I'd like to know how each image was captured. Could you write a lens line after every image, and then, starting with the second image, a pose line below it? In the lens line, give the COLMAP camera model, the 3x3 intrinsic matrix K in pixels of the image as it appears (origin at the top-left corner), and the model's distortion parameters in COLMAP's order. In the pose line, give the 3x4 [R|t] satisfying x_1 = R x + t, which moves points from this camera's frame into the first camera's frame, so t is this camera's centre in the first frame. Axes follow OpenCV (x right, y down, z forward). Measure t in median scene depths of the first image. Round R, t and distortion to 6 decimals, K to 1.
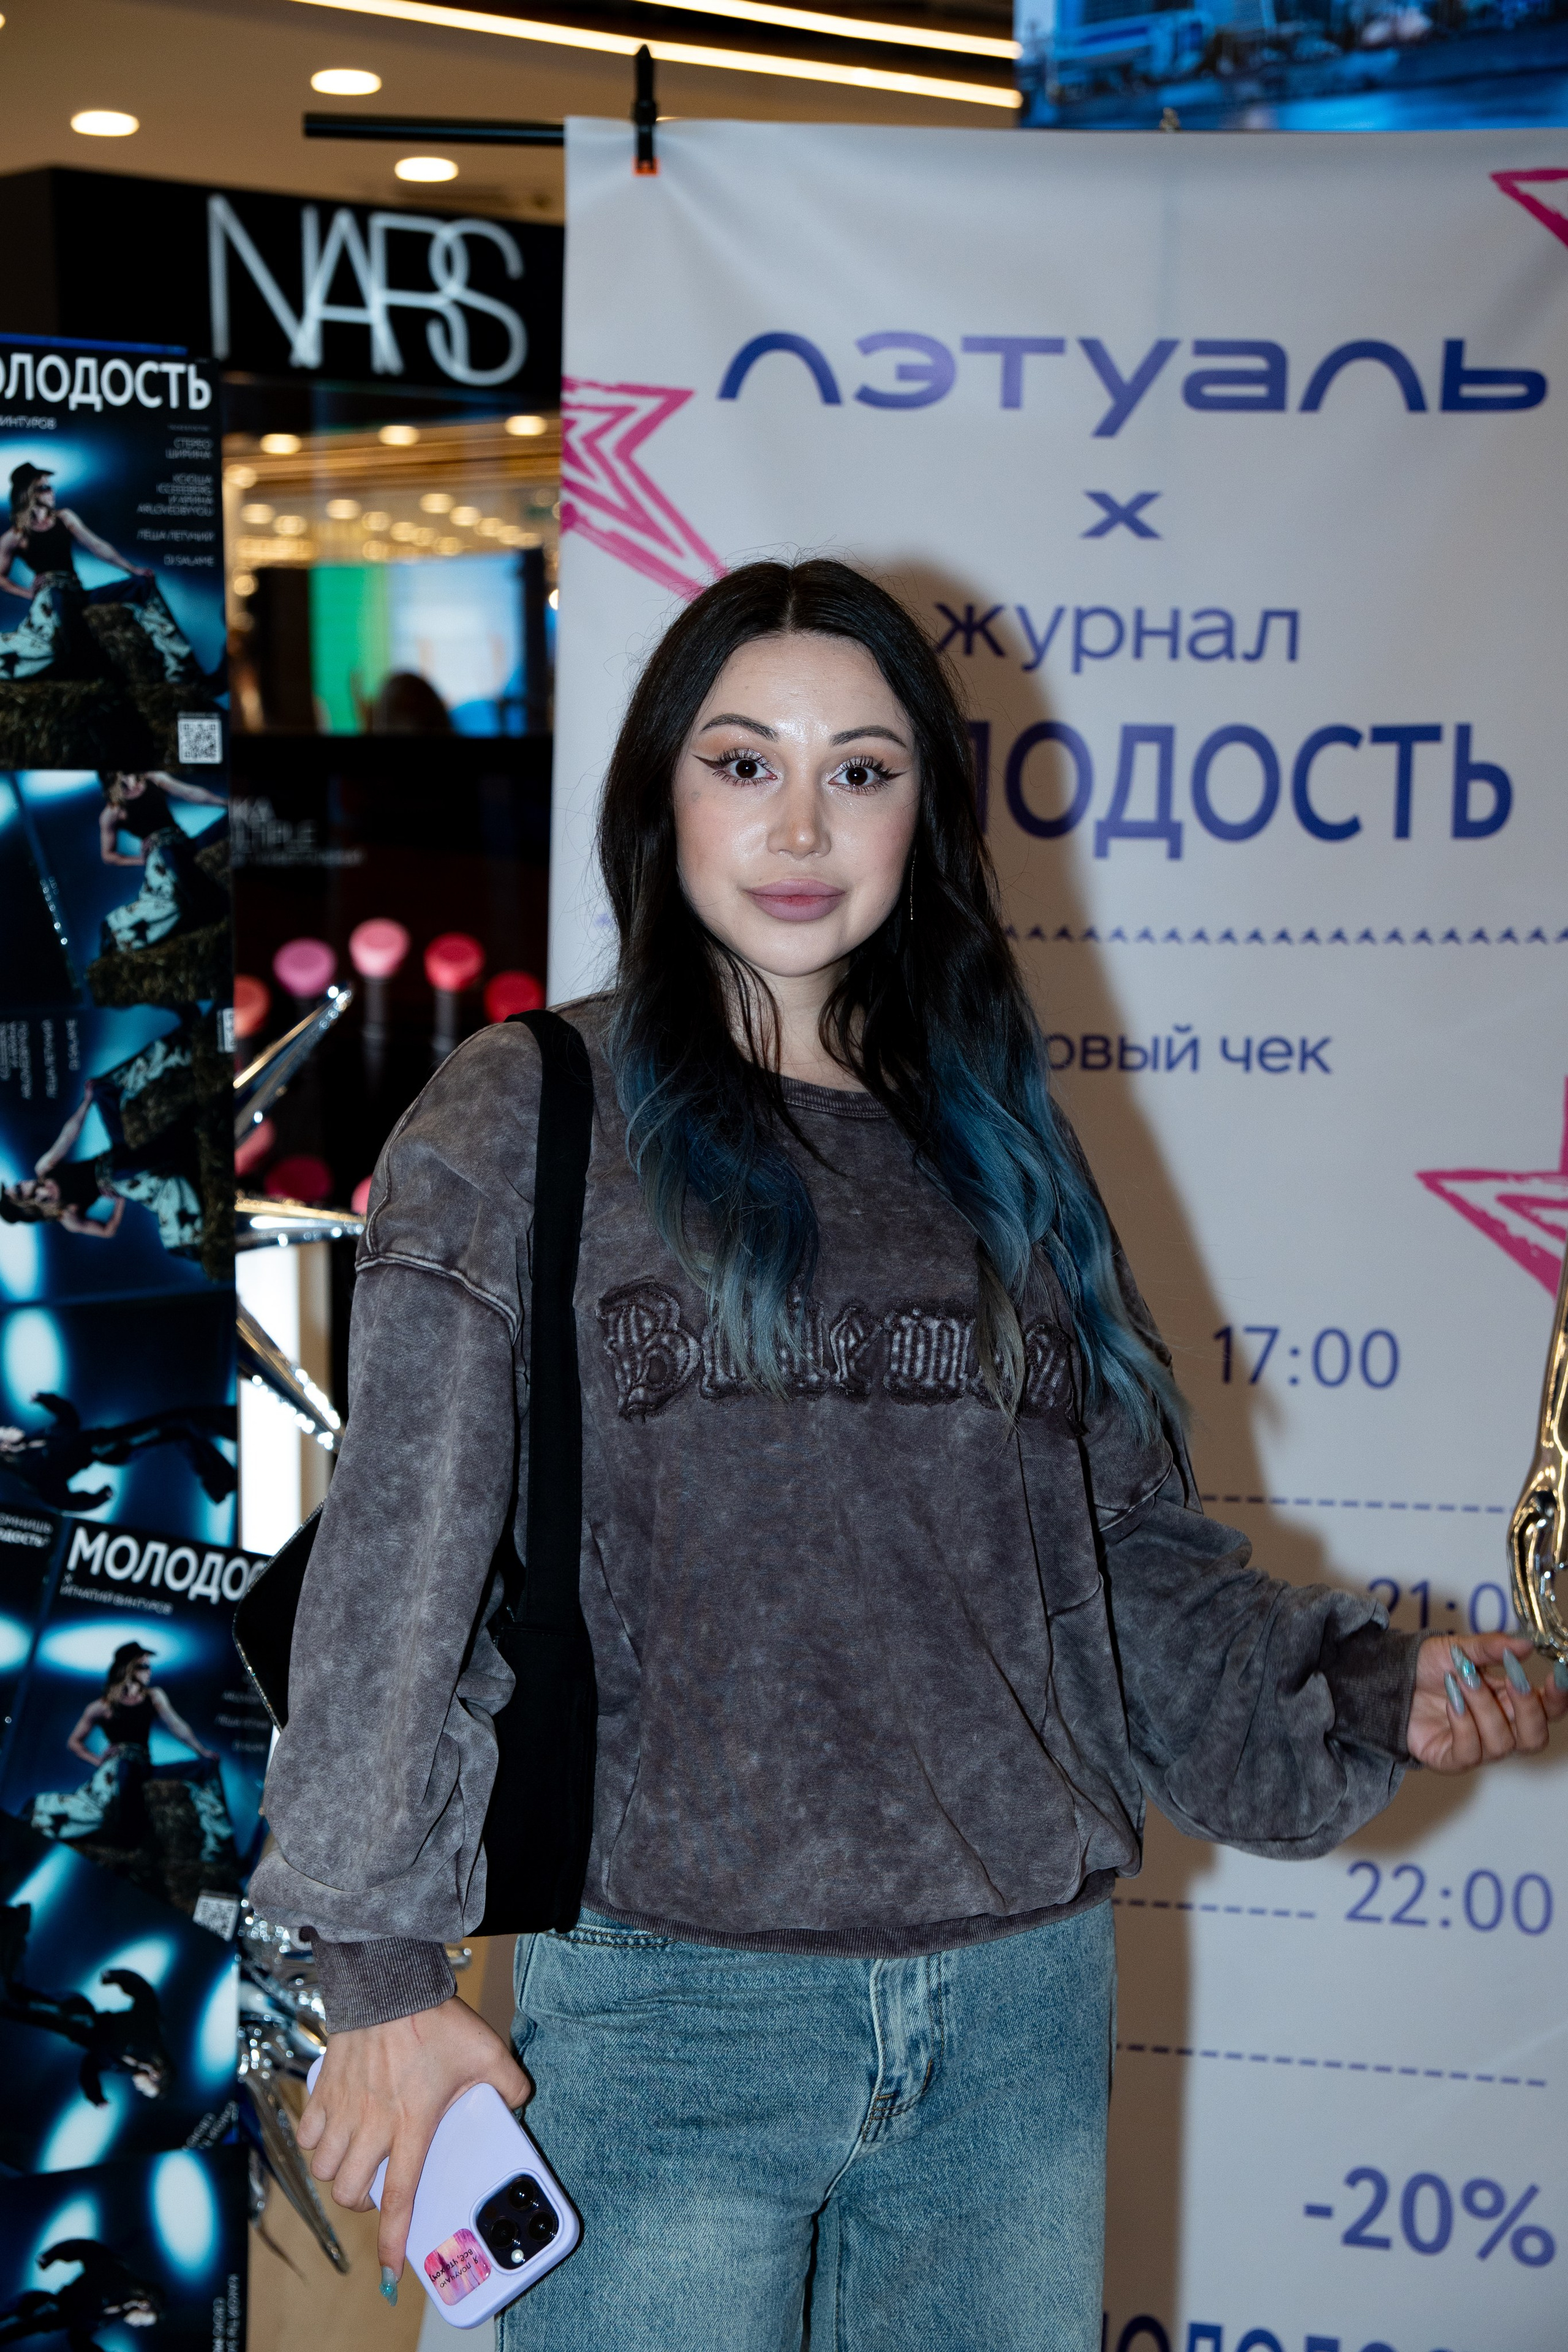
lens RADIAL K [[4257.6, 0, 800.5], [0, 4257.6, 1181.9], [0, 0, 1]] dist [0.395715, 0.000000]
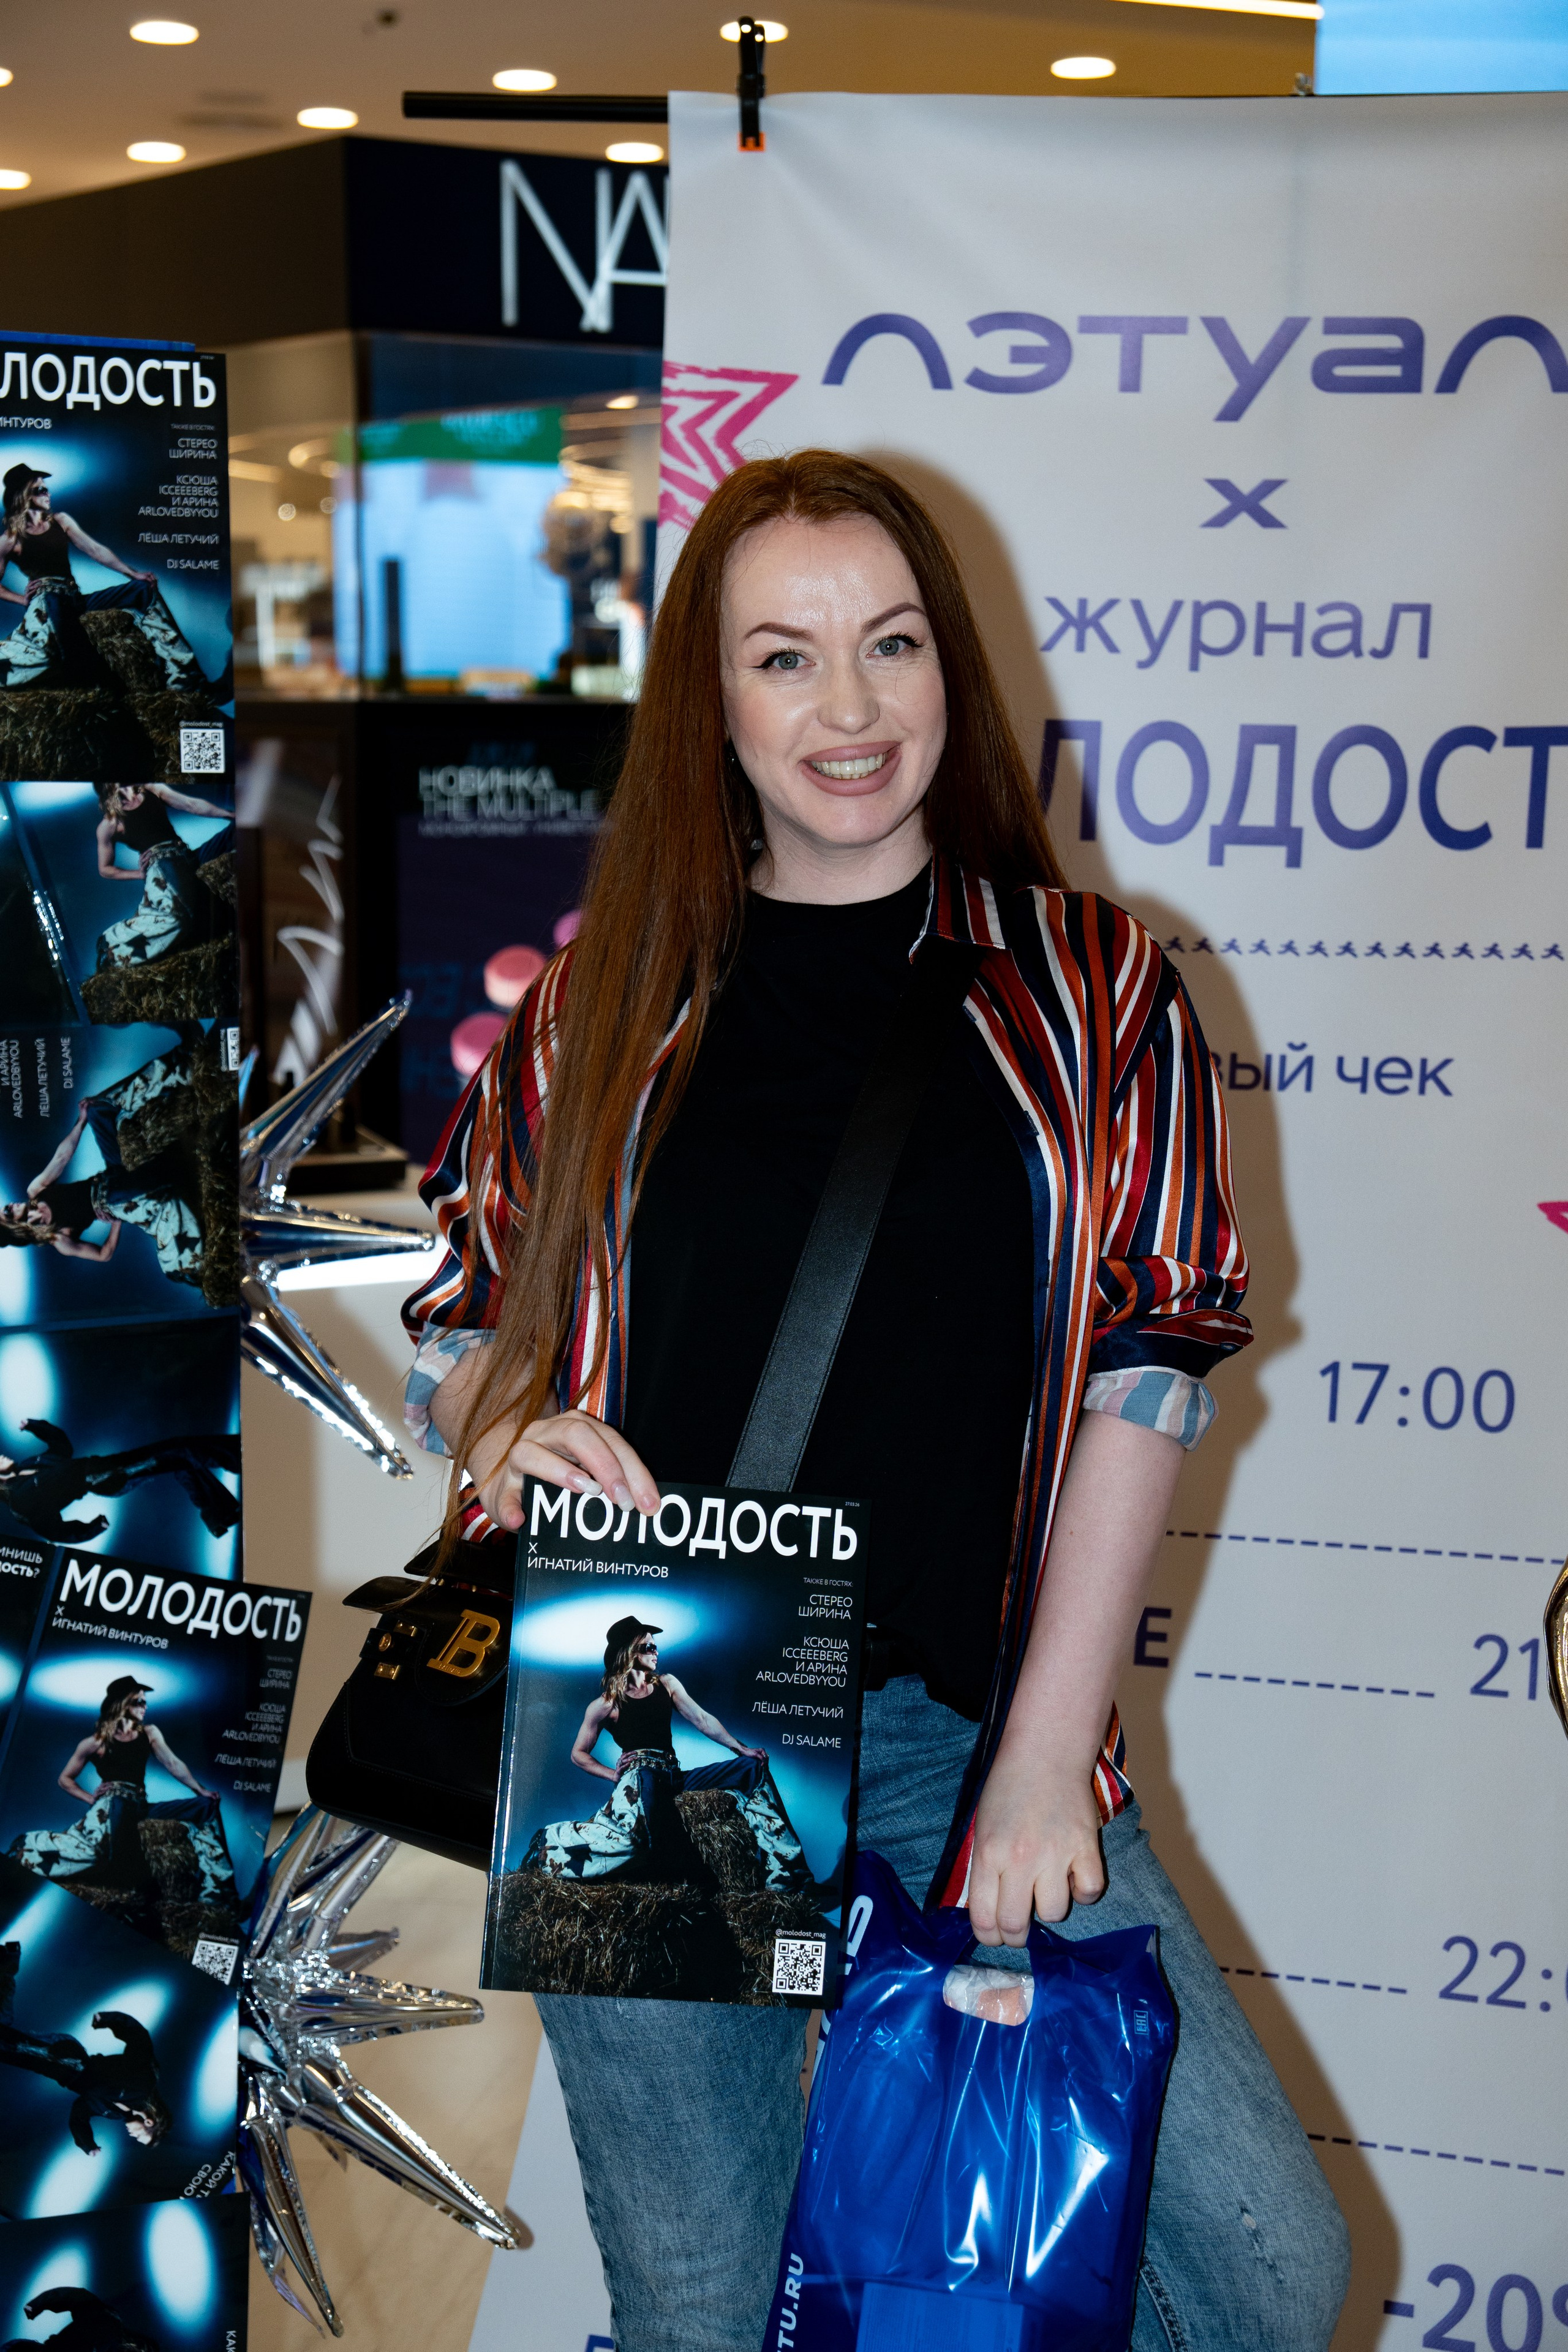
lens RADIAL K [[4257.6, 0, 777.9], [0, 4257.6, 1176.5], [0, 0, 1]] dist [0.395715, 0.000000]
pose [[0.994022, 0.017153, -0.107820, 0.092894], [-0.015847, 0.999790, 0.012958, -0.020787], [0.108019, -0.011172, 0.994086, 0.050253]]
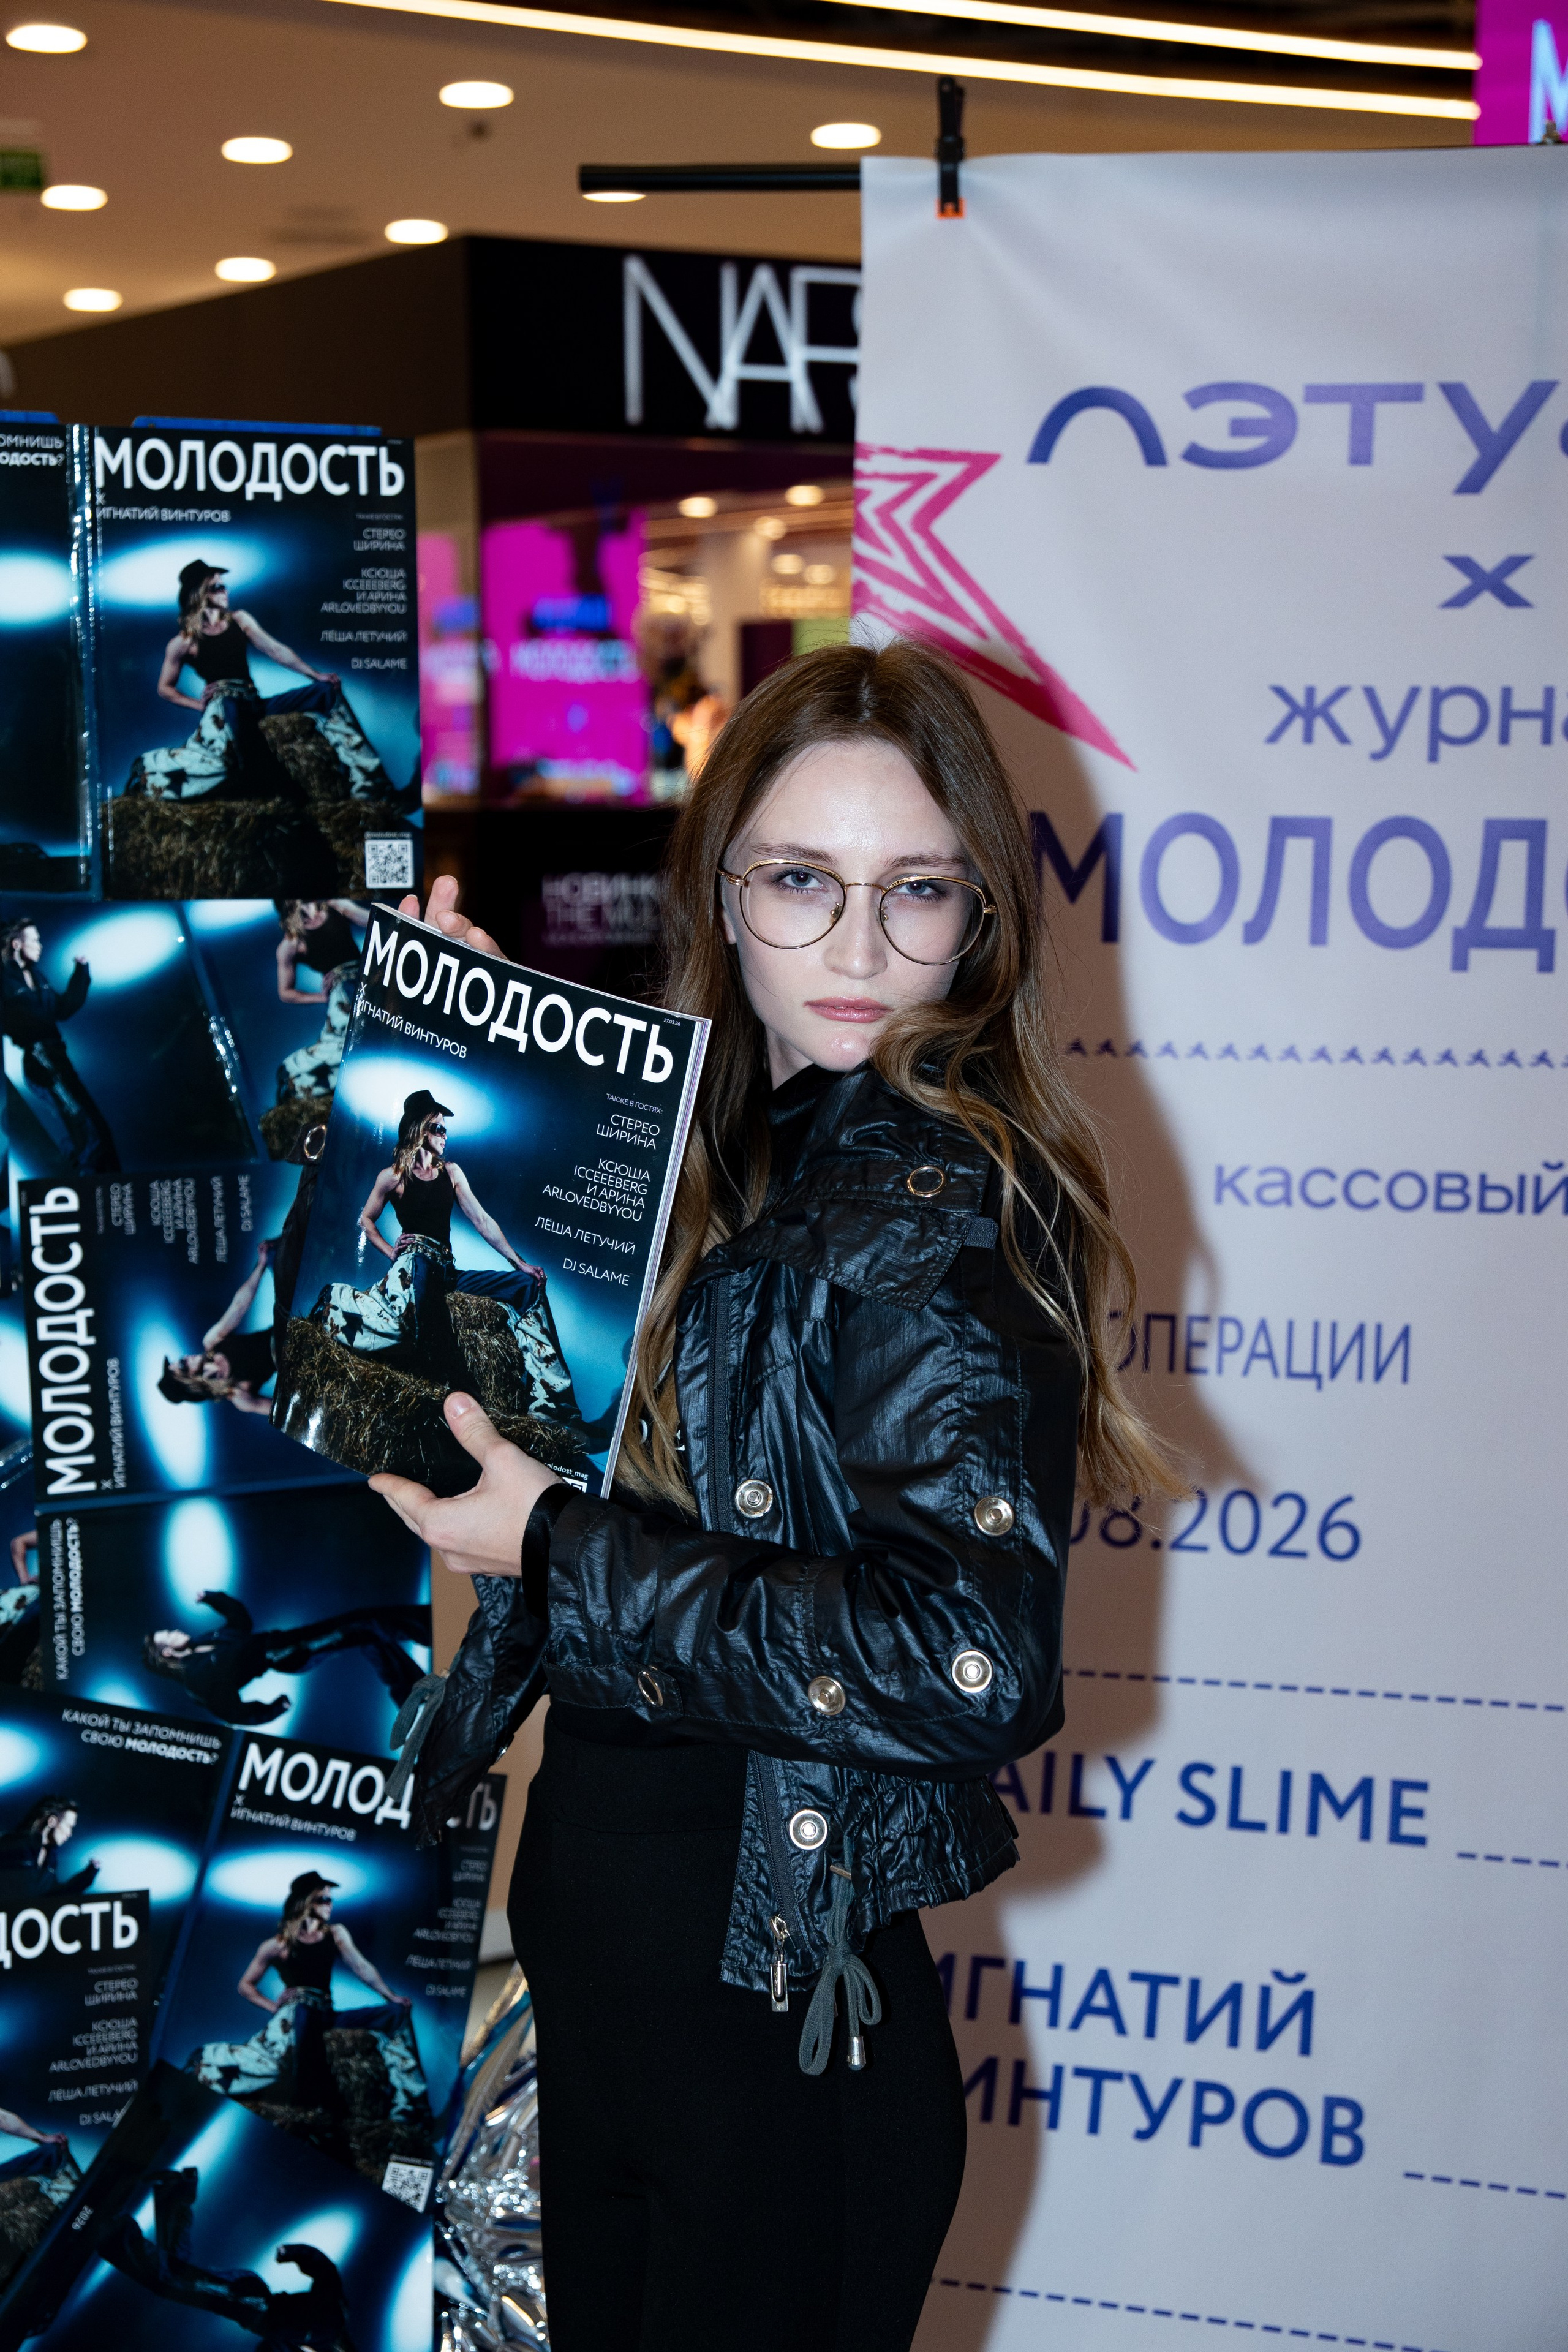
lens RADIAL K [[4257.6, 0, 773.0], [0, 4257.6, 1181.5], [0, 0, 1]] dist [0.395715, 0.000000]
pose [[0.991788, 0.004839, -0.127799, 0.052396], [-0.006067, 0.999939, -0.009220, -0.027975], [0.127747, 0.009920, 0.991757, 0.125841]]
